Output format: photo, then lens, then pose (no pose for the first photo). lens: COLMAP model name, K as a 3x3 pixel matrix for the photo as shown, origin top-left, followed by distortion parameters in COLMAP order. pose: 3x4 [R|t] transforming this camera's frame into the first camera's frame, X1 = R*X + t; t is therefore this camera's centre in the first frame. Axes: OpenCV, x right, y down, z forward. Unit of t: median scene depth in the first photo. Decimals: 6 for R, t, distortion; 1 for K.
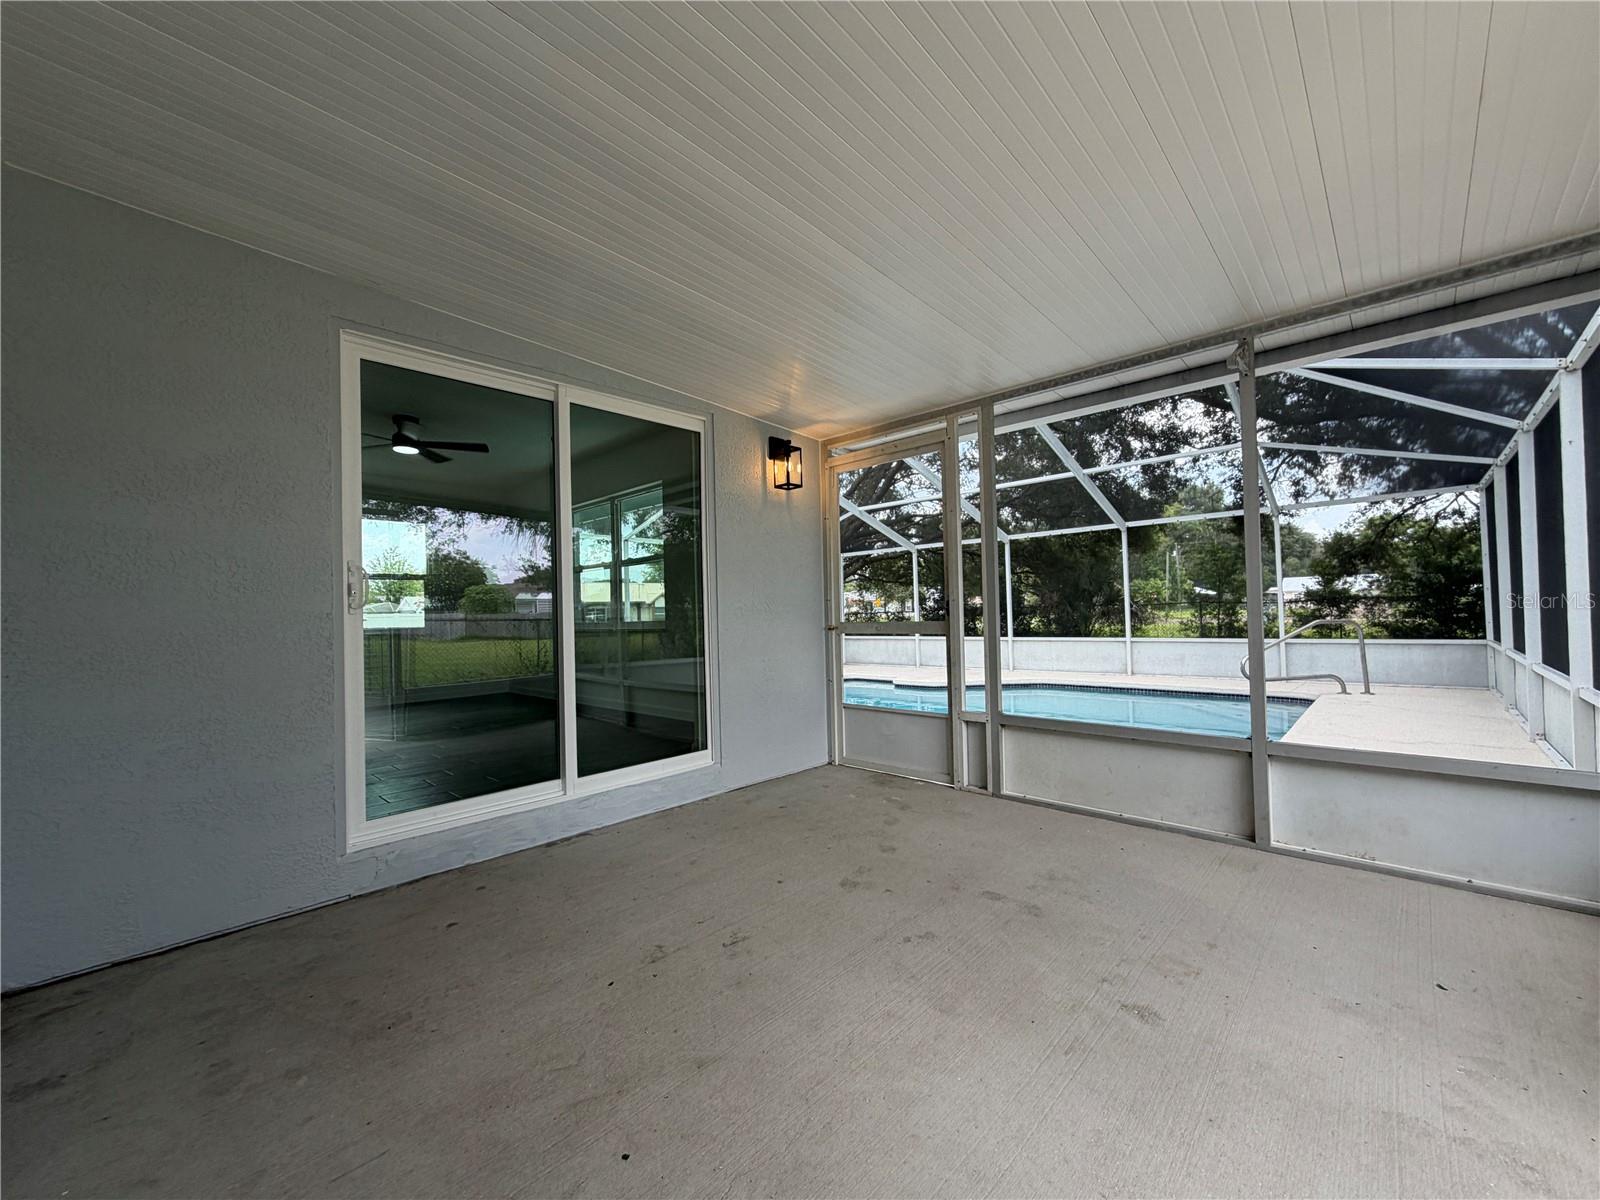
lens RADIAL K [[642.0, 0, 794.6], [0, 642.0, 602.5], [0, 0, 1]] dist [0.000339, -0.000021]
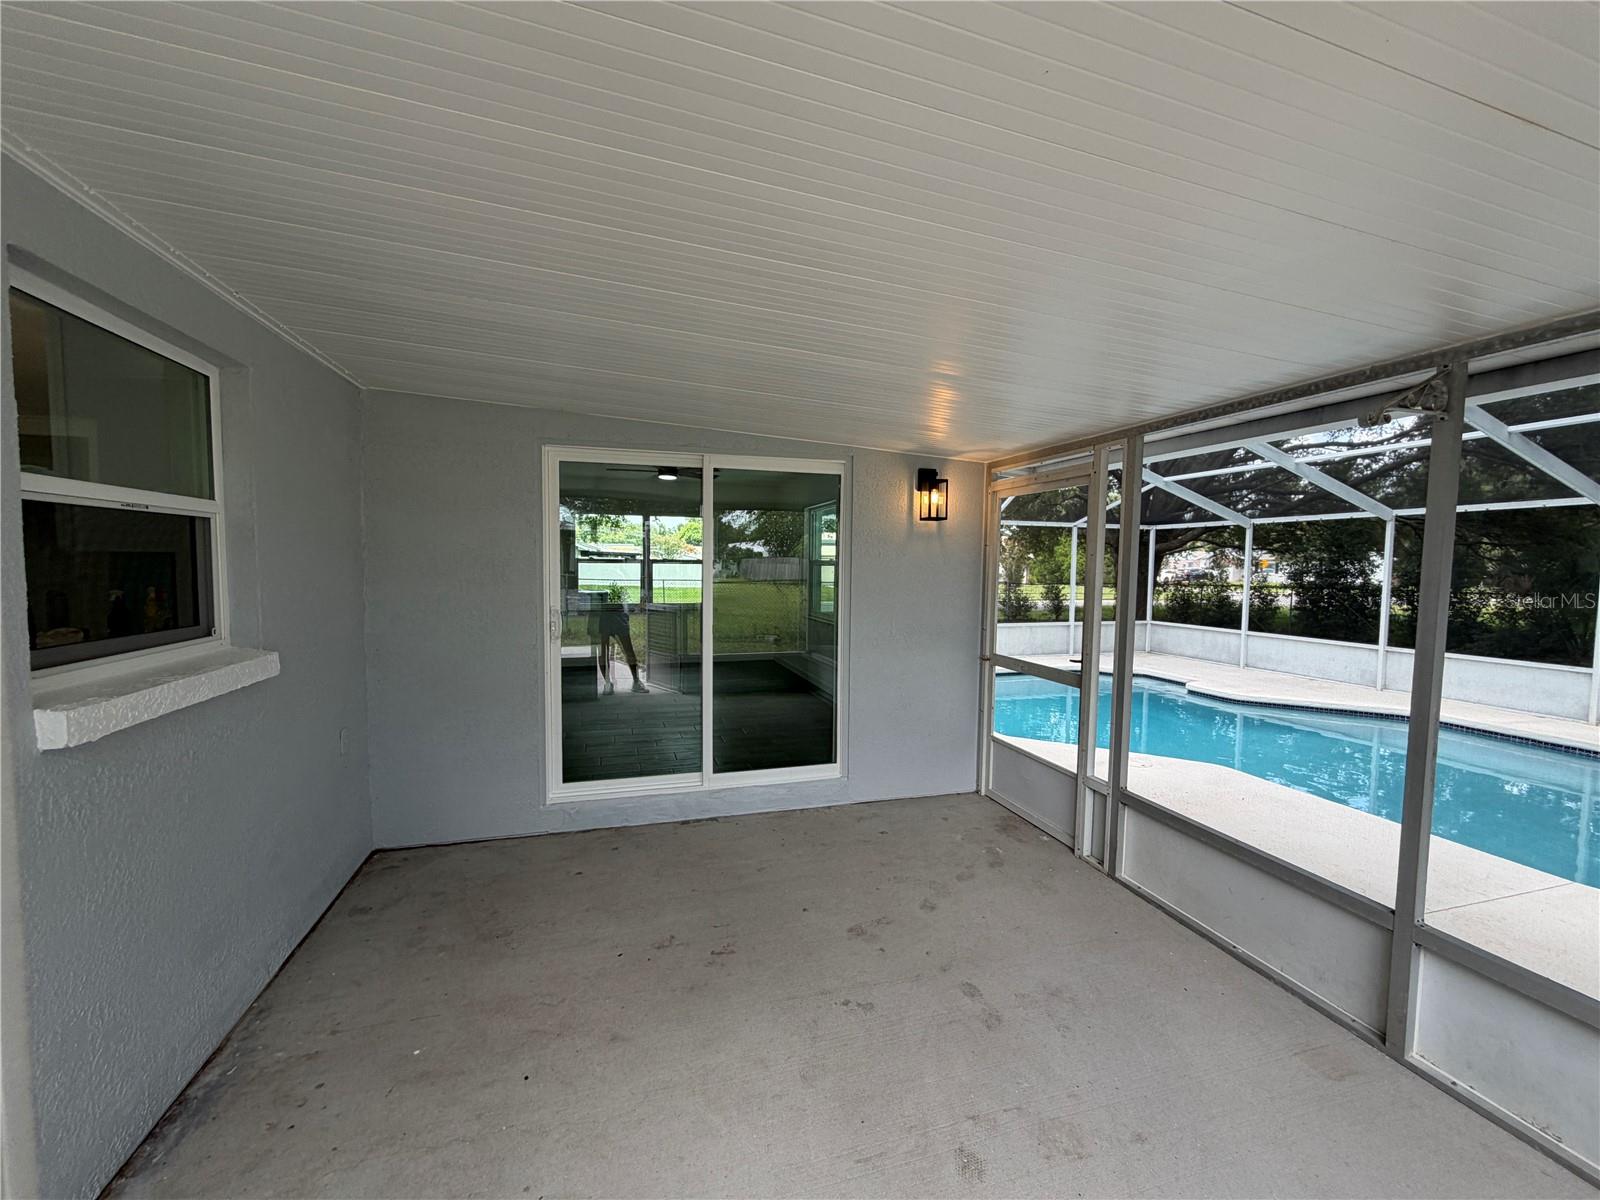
lens RADIAL K [[642.0, 0, 794.6], [0, 642.0, 602.5], [0, 0, 1]] dist [0.000339, -0.000021]
pose [[0.866704, 0.067235, -0.494270, 0.355538], [-0.025719, 0.995580, 0.090330, -0.157453], [0.498159, -0.065578, 0.864603, 0.020388]]
